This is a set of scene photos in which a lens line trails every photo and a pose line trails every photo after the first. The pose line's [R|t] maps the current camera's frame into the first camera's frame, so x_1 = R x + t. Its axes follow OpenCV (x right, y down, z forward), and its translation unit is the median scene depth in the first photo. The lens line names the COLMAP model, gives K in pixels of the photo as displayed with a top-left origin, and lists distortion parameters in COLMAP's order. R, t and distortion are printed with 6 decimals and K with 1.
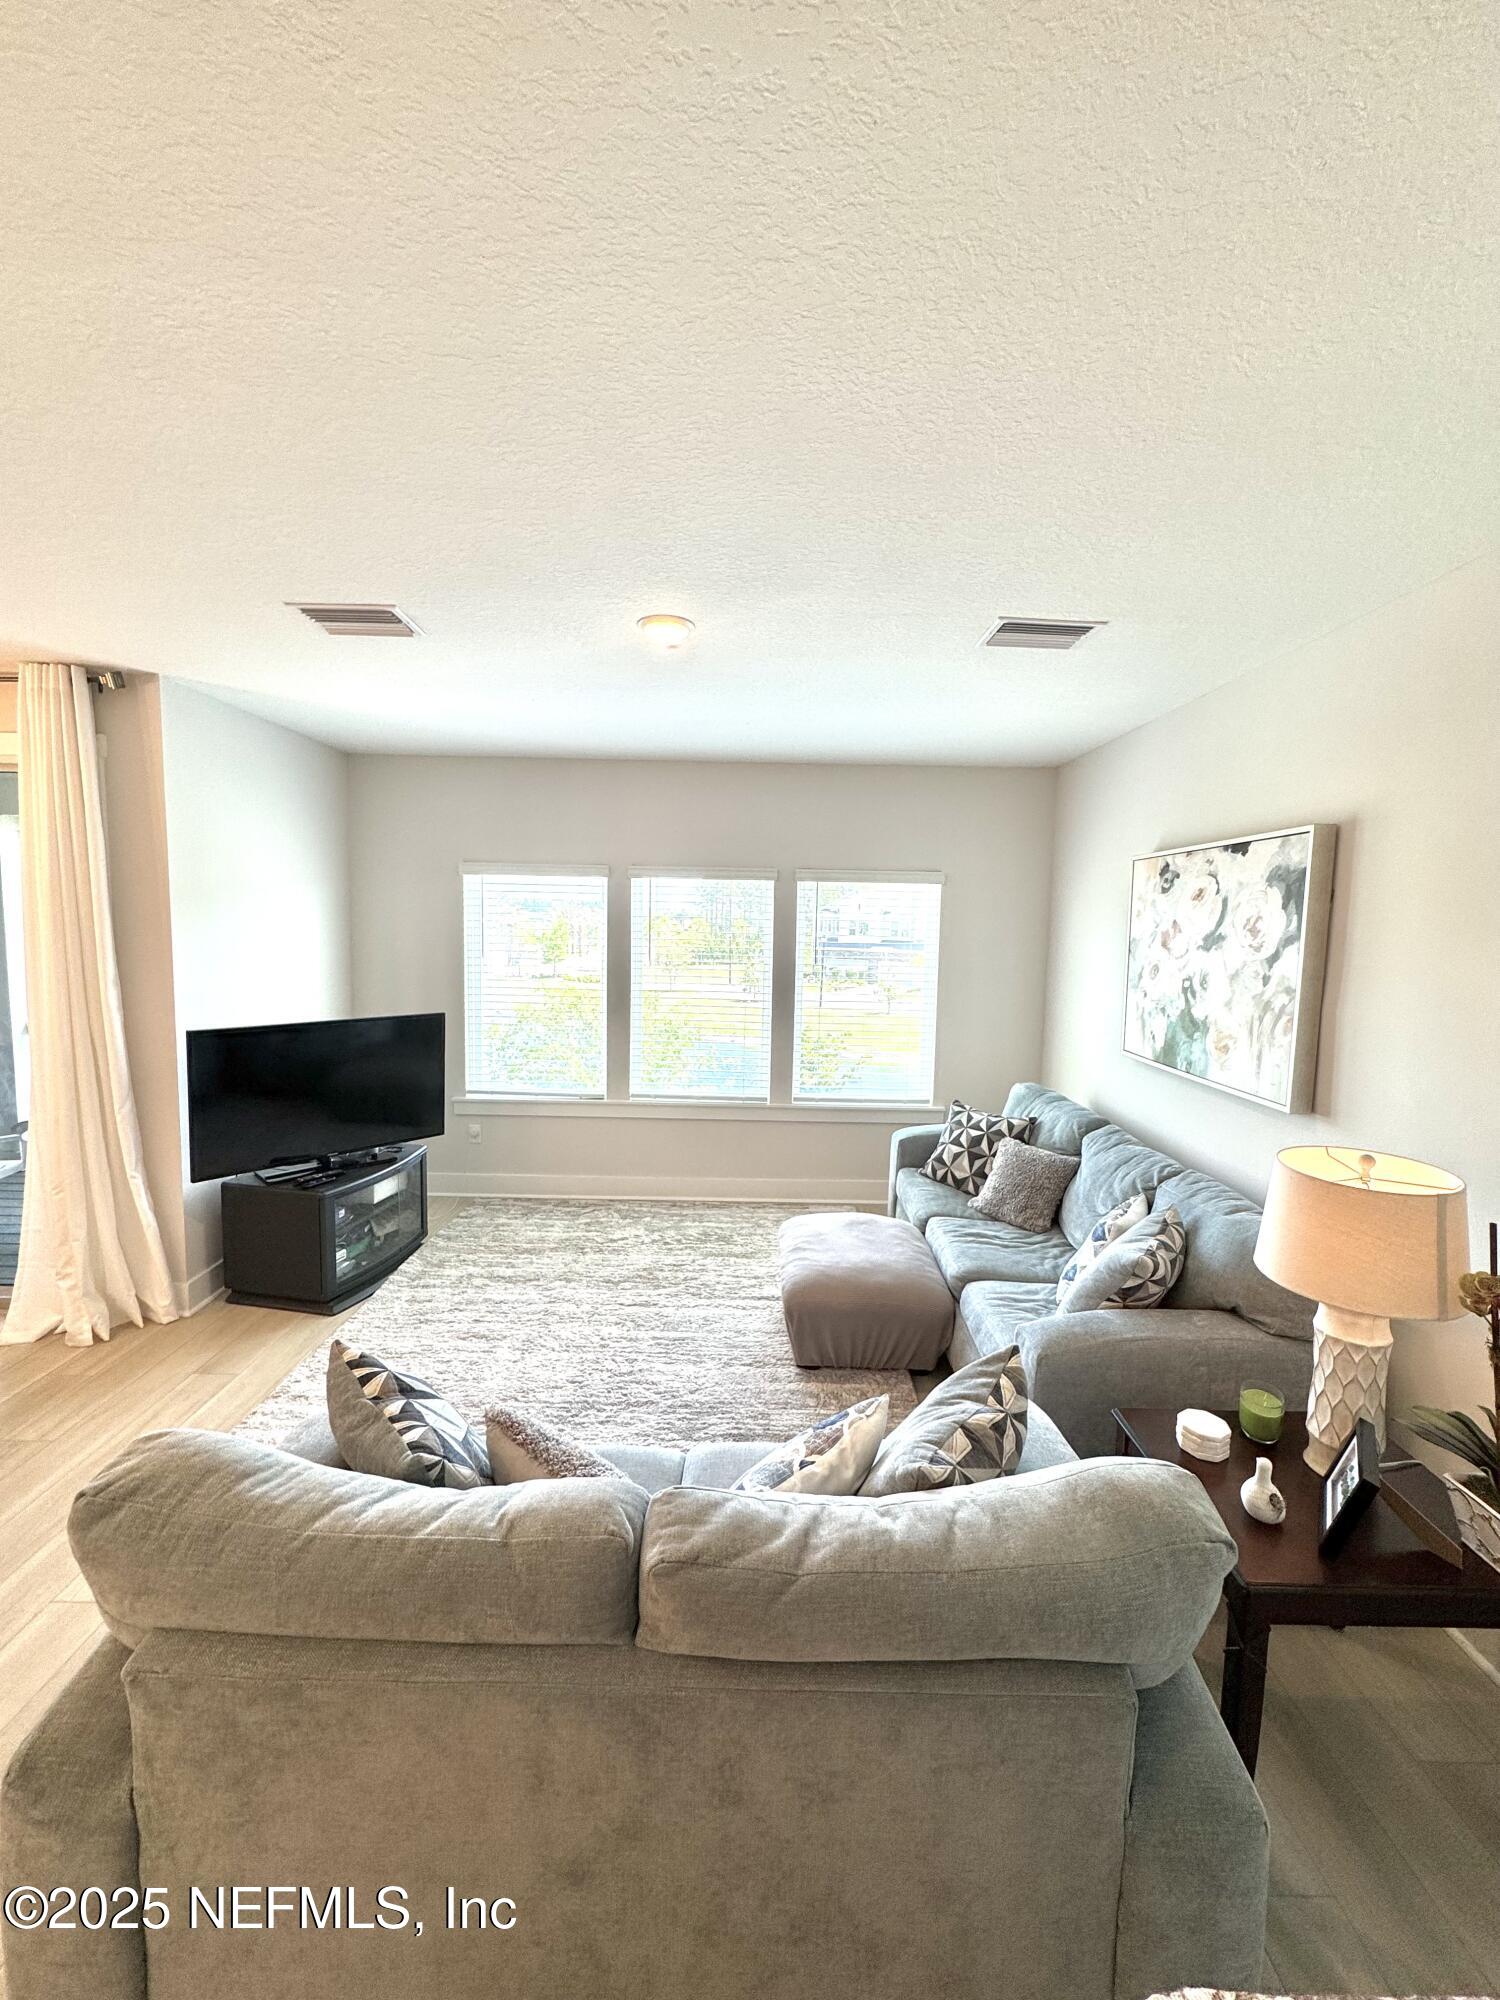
lens RADIAL K [[798.8, 0, 752.2], [0, 798.8, 995.8], [0, 0, 1]] dist [-0.003630, 0.001204]
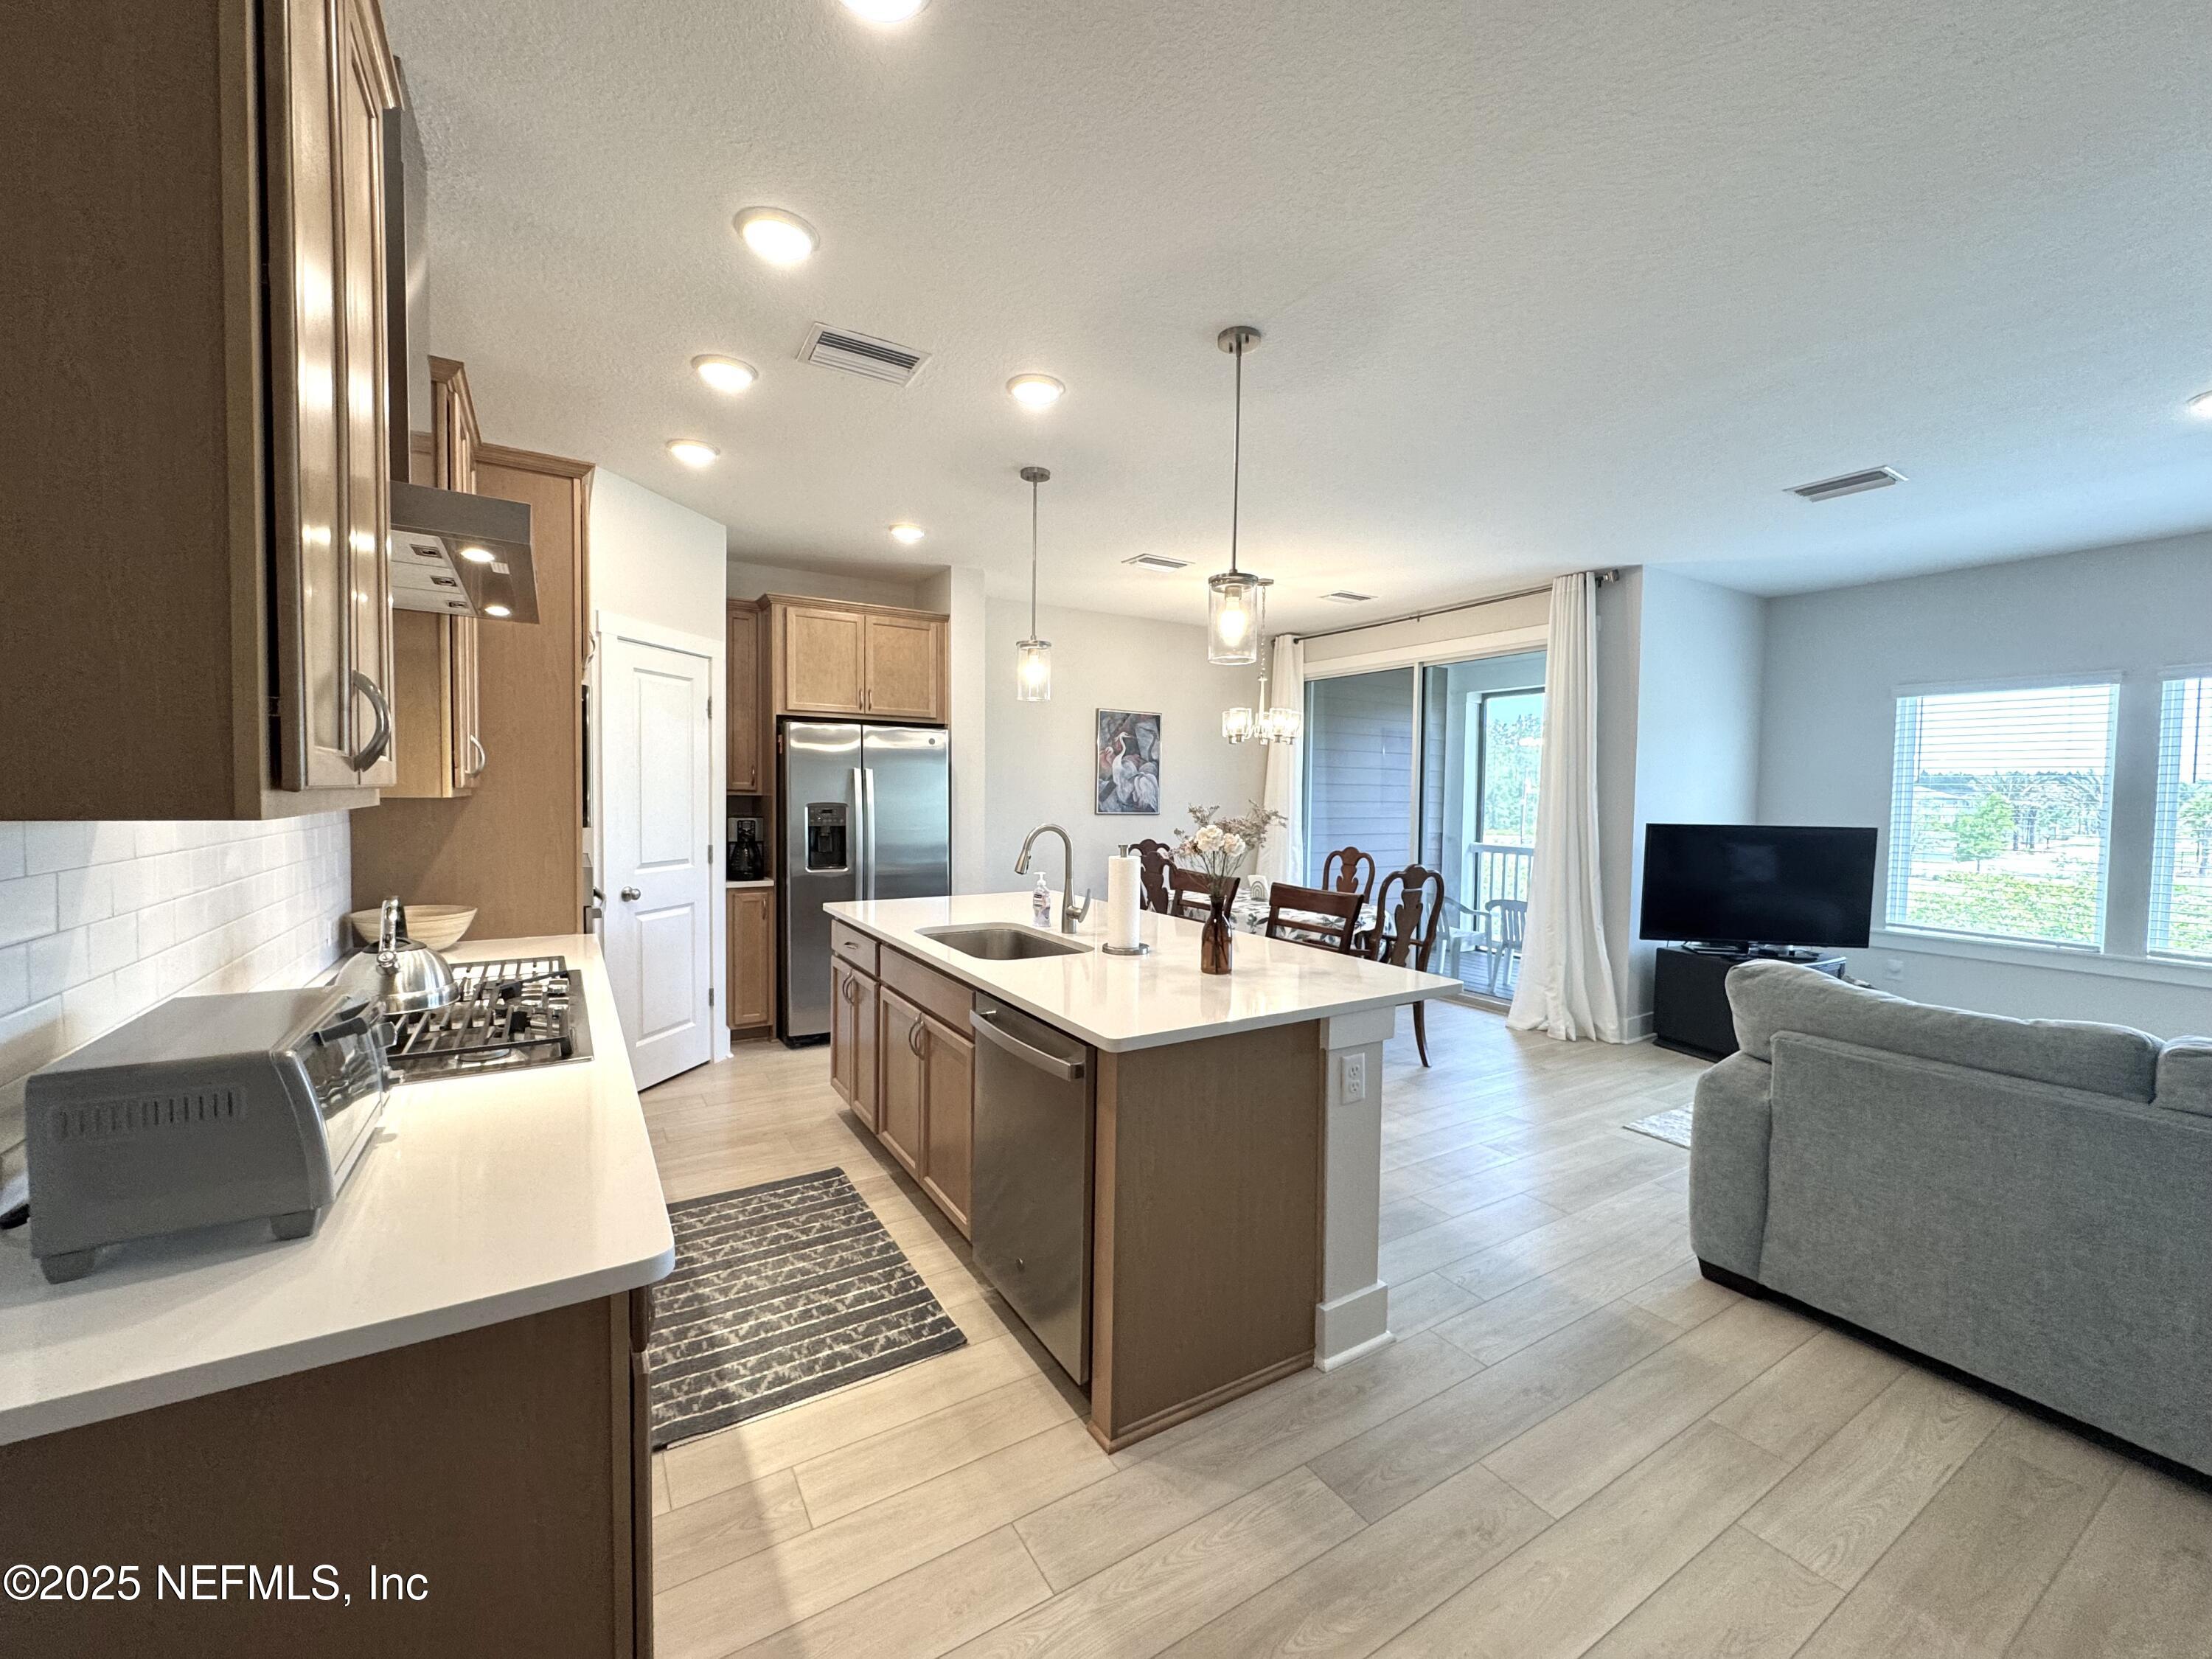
lens RADIAL K [[883.5, 0, 1103.9], [0, 883.5, 826.7], [0, 0, 1]] dist [-0.003630, 0.001204]
pose [[0.520869, 0.020351, -0.853394, 0.082579], [-0.078246, 0.996645, -0.023990, 0.160295], [0.850043, 0.079271, 0.520714, -0.559387]]
